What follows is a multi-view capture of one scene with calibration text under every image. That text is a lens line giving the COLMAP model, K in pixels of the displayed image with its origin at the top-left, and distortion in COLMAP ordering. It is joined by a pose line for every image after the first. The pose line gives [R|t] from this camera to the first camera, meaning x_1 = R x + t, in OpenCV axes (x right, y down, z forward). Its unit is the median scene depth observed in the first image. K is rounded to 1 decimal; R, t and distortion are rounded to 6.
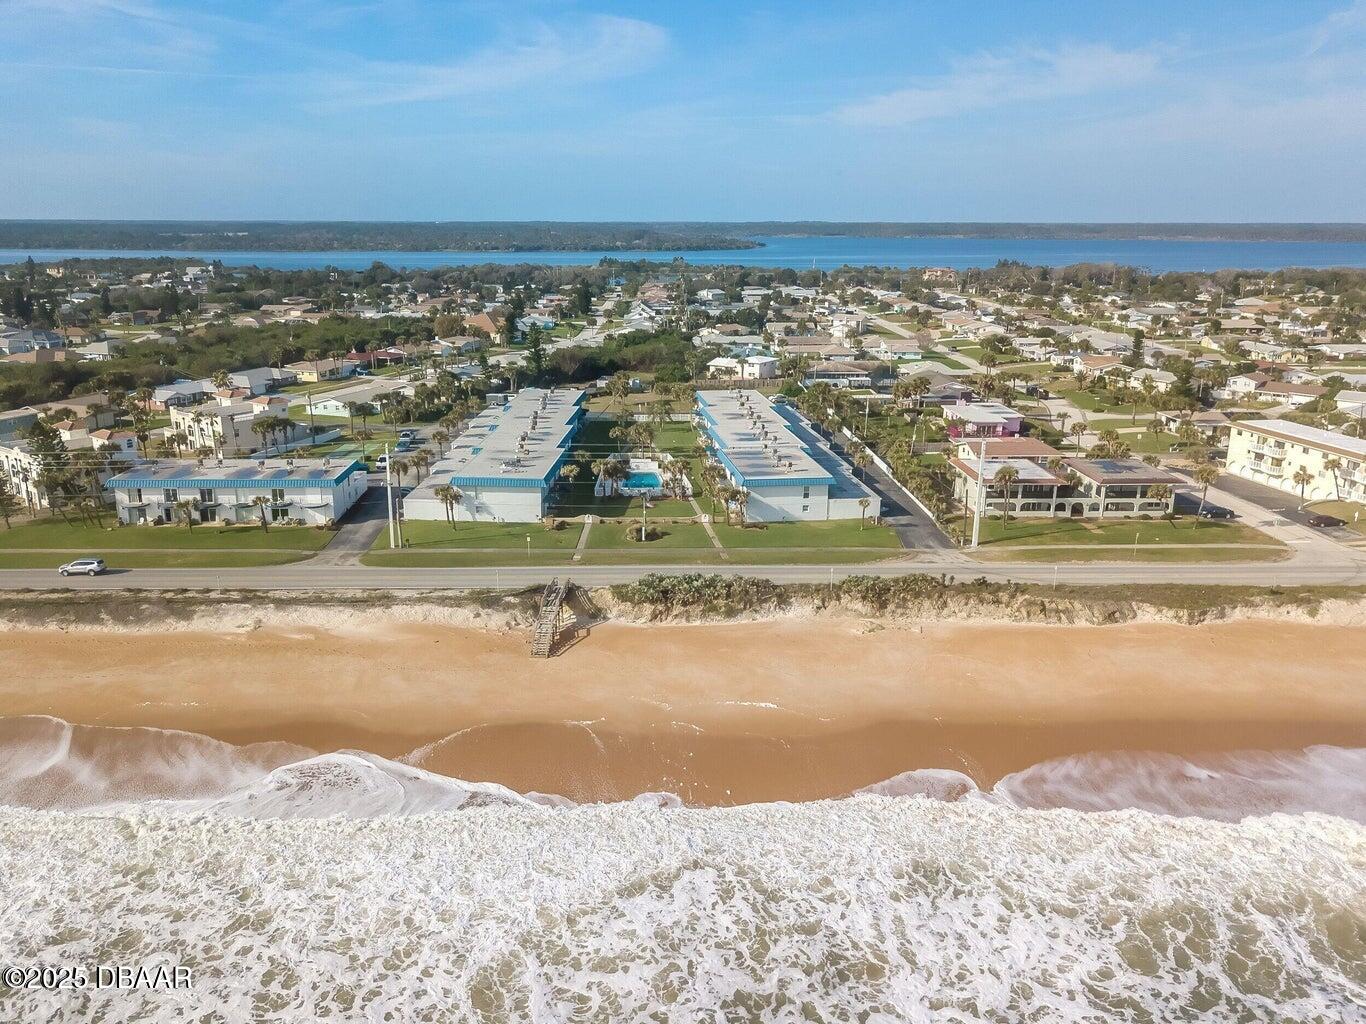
lens RADIAL K [[1244.5, 0, 683.0], [0, 1244.5, 512.0], [0, 0, 1]] dist [0.018093, -0.020750]
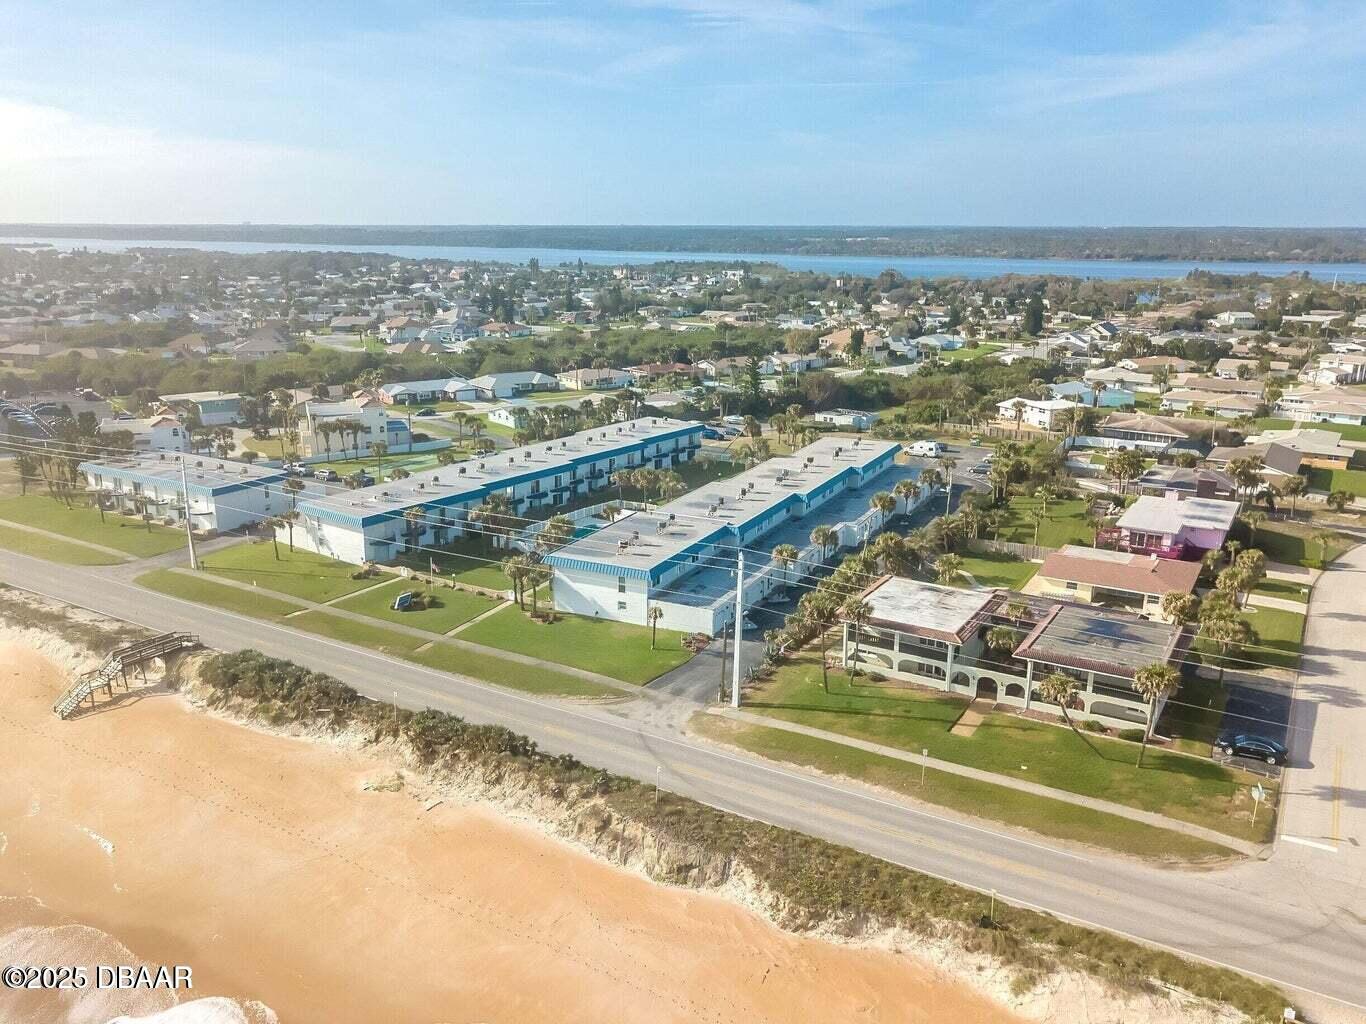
lens RADIAL K [[1244.5, 0, 683.0], [0, 1244.5, 512.0], [0, 0, 1]] dist [0.018093, -0.020750]
pose [[0.795763, 0.136040, -0.590130, 0.549484], [-0.138937, 0.989463, 0.040747, -0.092550], [0.589455, 0.049566, 0.806279, 0.408136]]
